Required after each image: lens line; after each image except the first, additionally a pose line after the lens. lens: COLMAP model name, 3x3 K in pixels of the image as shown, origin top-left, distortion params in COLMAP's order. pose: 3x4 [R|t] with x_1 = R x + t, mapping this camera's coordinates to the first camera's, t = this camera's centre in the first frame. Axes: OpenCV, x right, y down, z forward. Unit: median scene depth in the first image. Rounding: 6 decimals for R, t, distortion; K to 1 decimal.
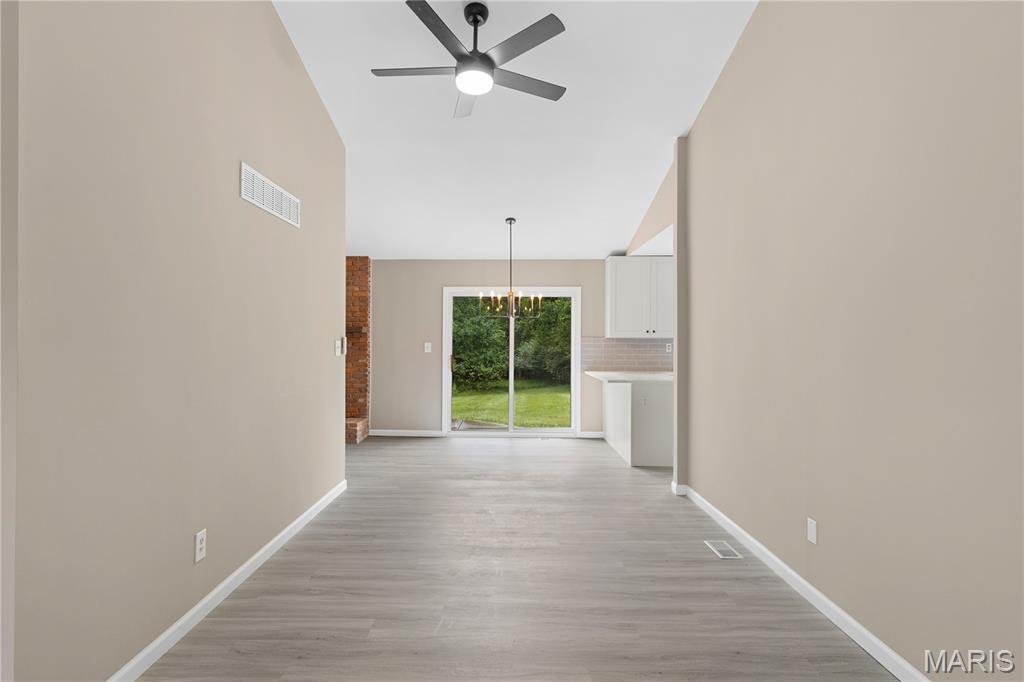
lens RADIAL K [[553.1, 0, 504.9], [0, 553.1, 333.2], [0, 0, 1]] dist [-0.034894, -0.000664]
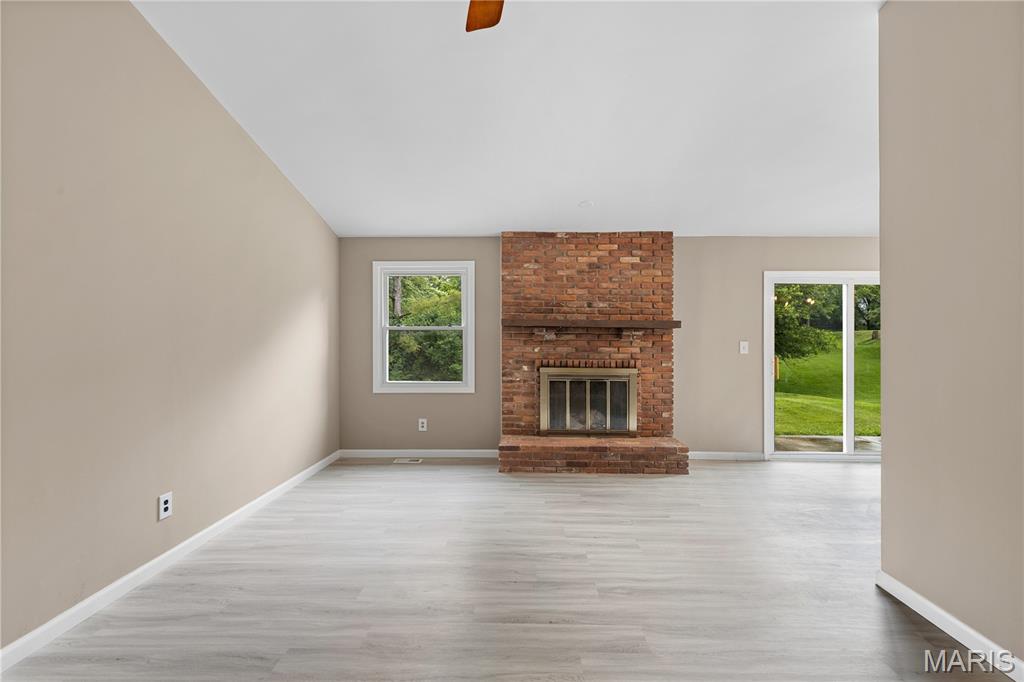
lens RADIAL K [[467.0, 0, 512.9], [0, 467.0, 333.3], [0, 0, 1]] dist [0.007952, -0.001537]
pose [[1.000000, 0.000026, -0.000075, -0.475745], [-0.000026, 1.000000, -0.000256, 0.005680], [0.000075, 0.000256, 1.000000, 0.332348]]
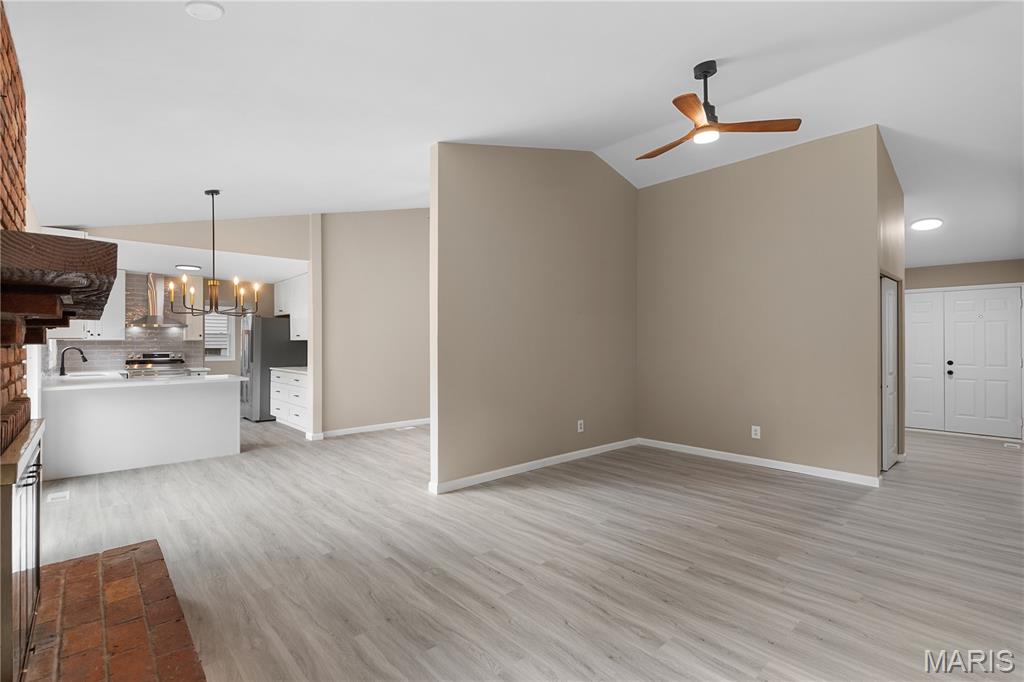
lens RADIAL K [[467.0, 0, 514.1], [0, 467.0, 342.8], [0, 0, 1]] dist [0.007952, -0.001537]
pose [[-0.694785, -0.004816, 0.719202, -0.665940], [-0.010936, 0.999933, -0.003868, 0.010735], [-0.719135, -0.010553, -0.694791, 0.979599]]
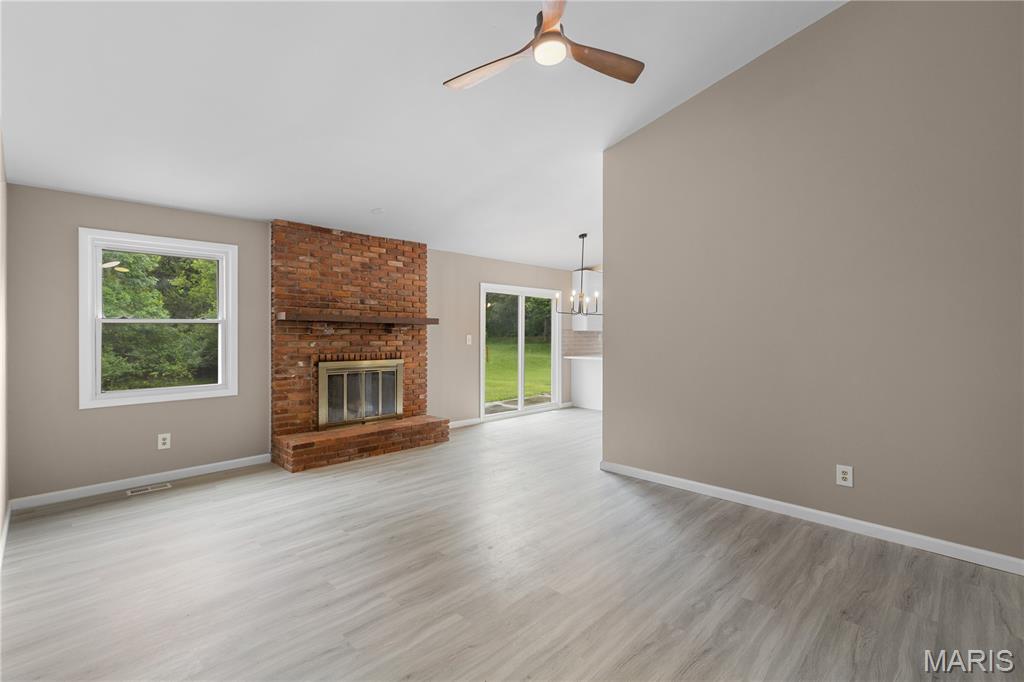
lens RADIAL K [[467.0, 0, 517.9], [0, 467.0, 330.9], [0, 0, 1]] dist [0.007952, -0.001537]
pose [[0.679819, 0.000430, 0.733380, -0.729564], [-0.005881, 0.999971, 0.004865, 0.004607], [-0.733357, -0.007621, 0.679801, 0.337873]]
